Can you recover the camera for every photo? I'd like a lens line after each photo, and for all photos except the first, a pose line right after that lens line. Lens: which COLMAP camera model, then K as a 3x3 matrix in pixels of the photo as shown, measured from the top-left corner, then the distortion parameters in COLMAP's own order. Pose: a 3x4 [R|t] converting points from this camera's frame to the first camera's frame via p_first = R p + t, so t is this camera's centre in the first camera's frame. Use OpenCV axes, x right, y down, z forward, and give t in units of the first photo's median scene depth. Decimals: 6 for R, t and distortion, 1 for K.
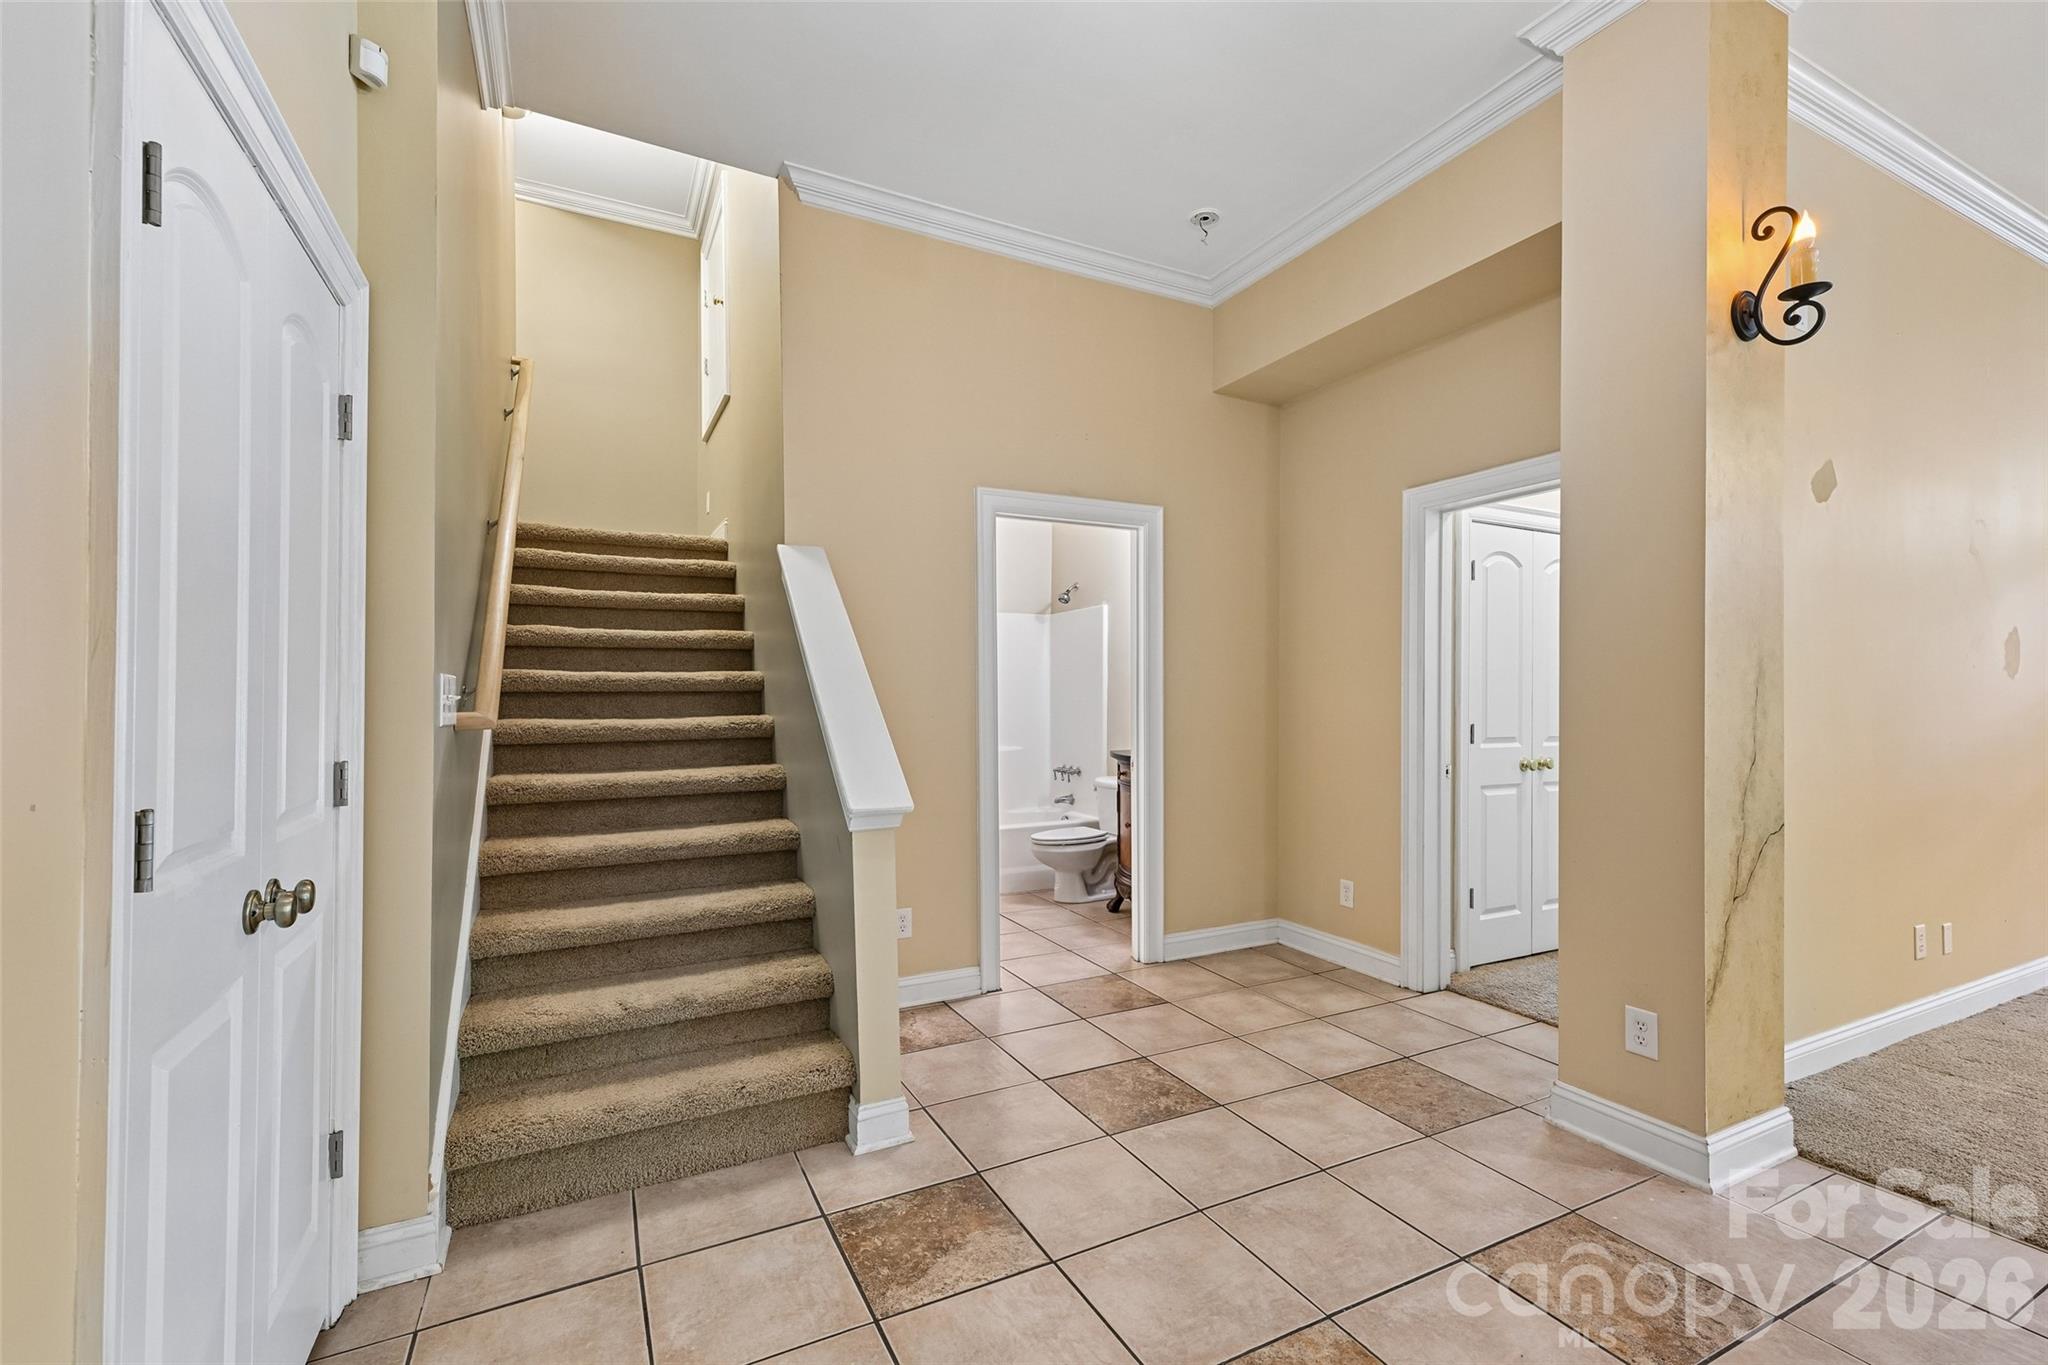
lens RADIAL K [[877.1, 0, 1022.3], [0, 877.1, 693.6], [0, 0, 1]] dist [0.002913, 0.000586]
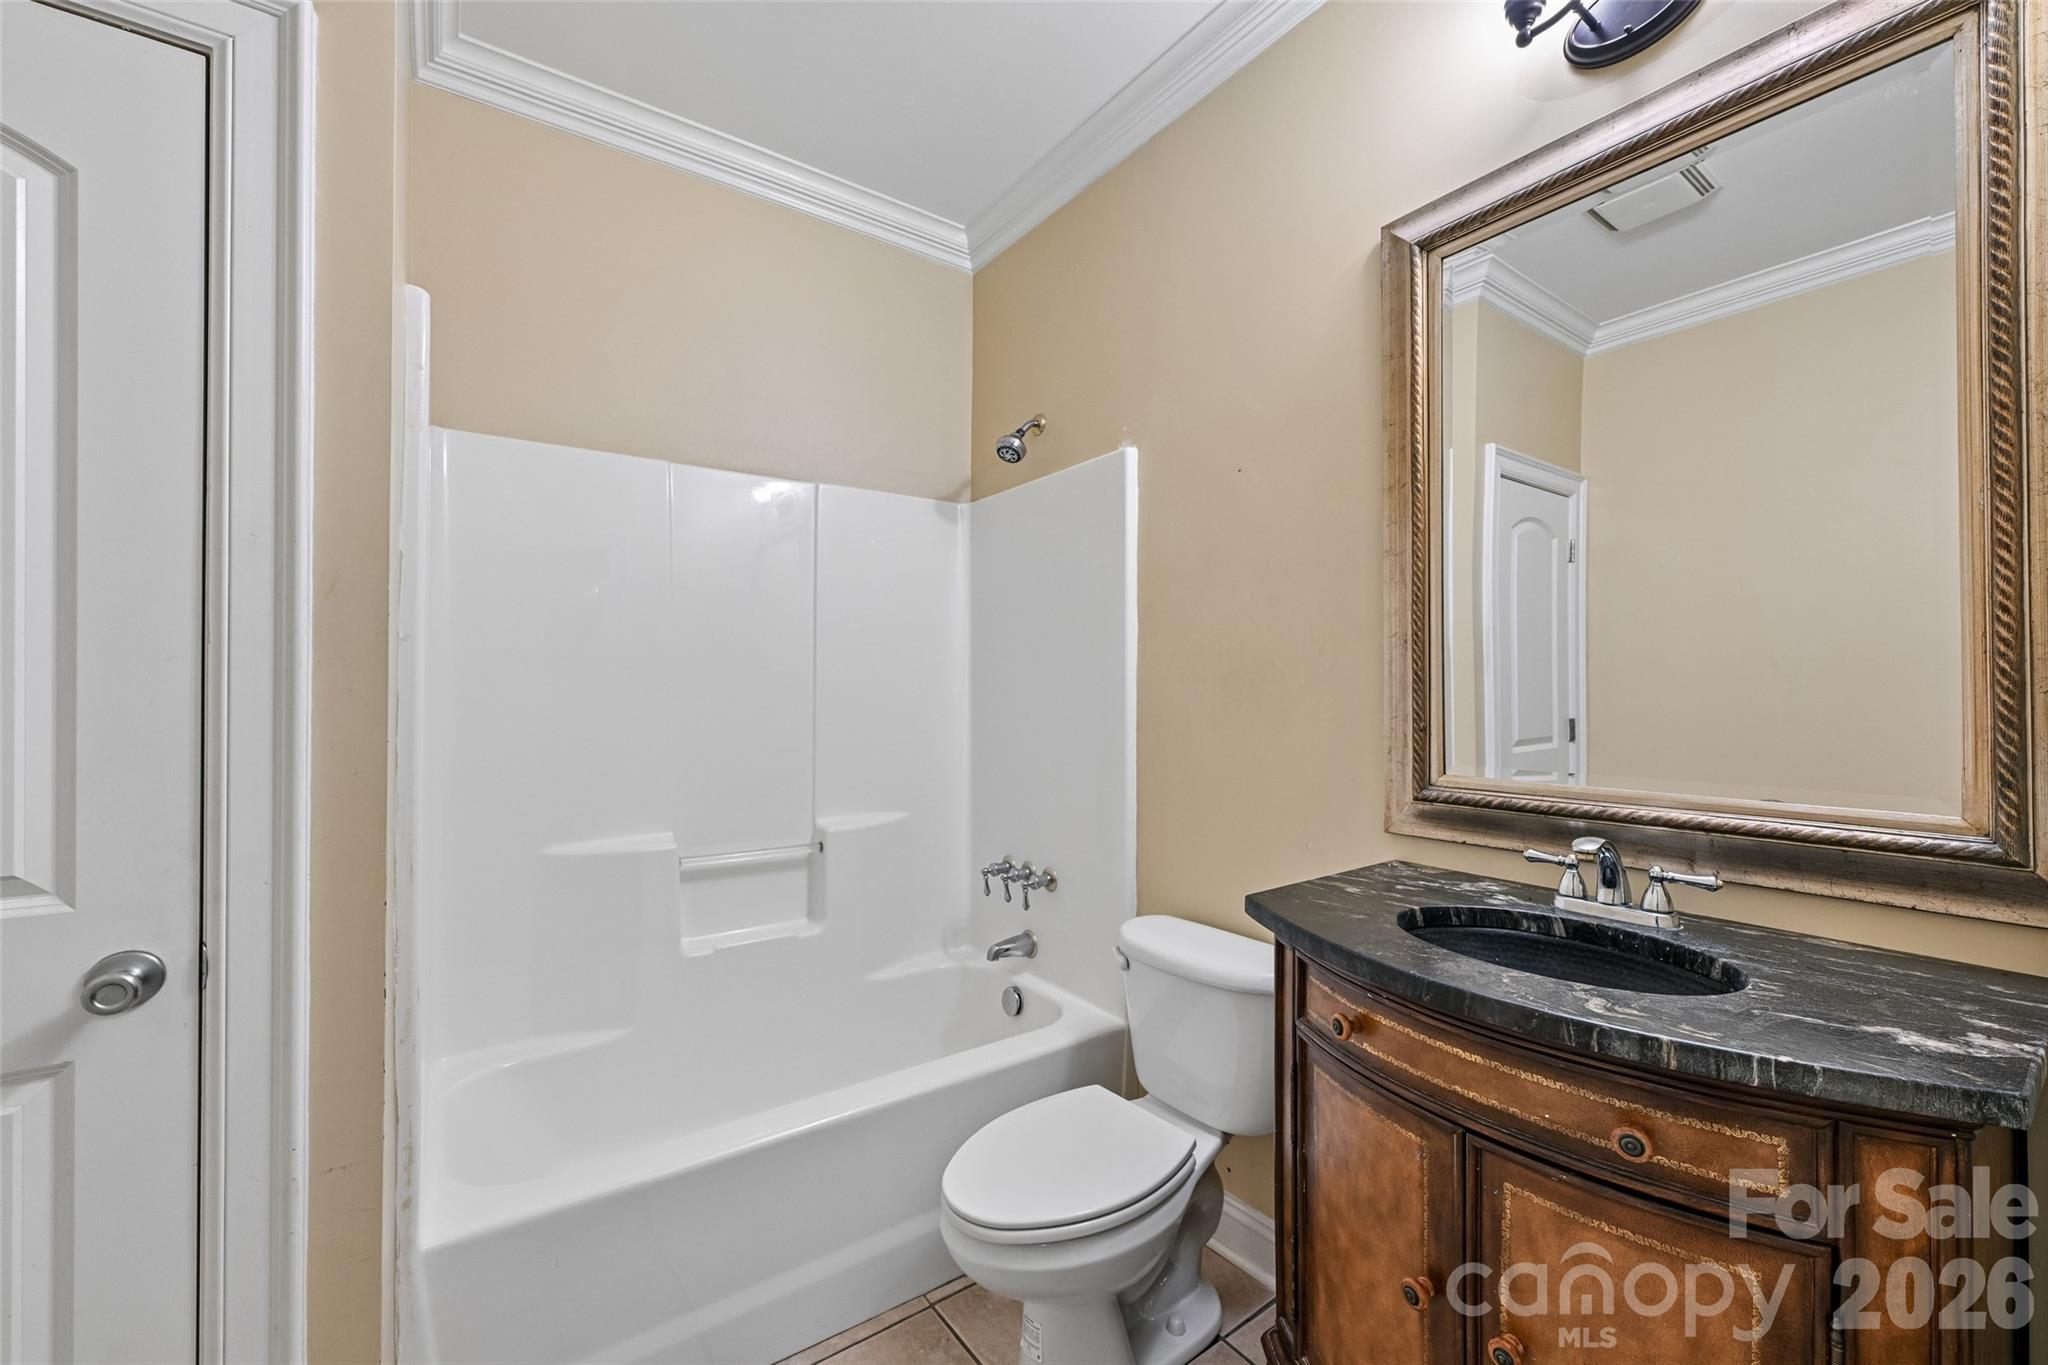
lens RADIAL K [[810.4, 0, 1024.9], [0, 810.4, 685.2], [0, 0, 1]] dist [-0.000142, 0.000039]
pose [[0.987185, 0.005344, 0.159491, -0.005586], [-0.005549, 0.999984, 0.000836, 0.001015], [-0.159484, -0.001710, 0.987199, 0.632918]]
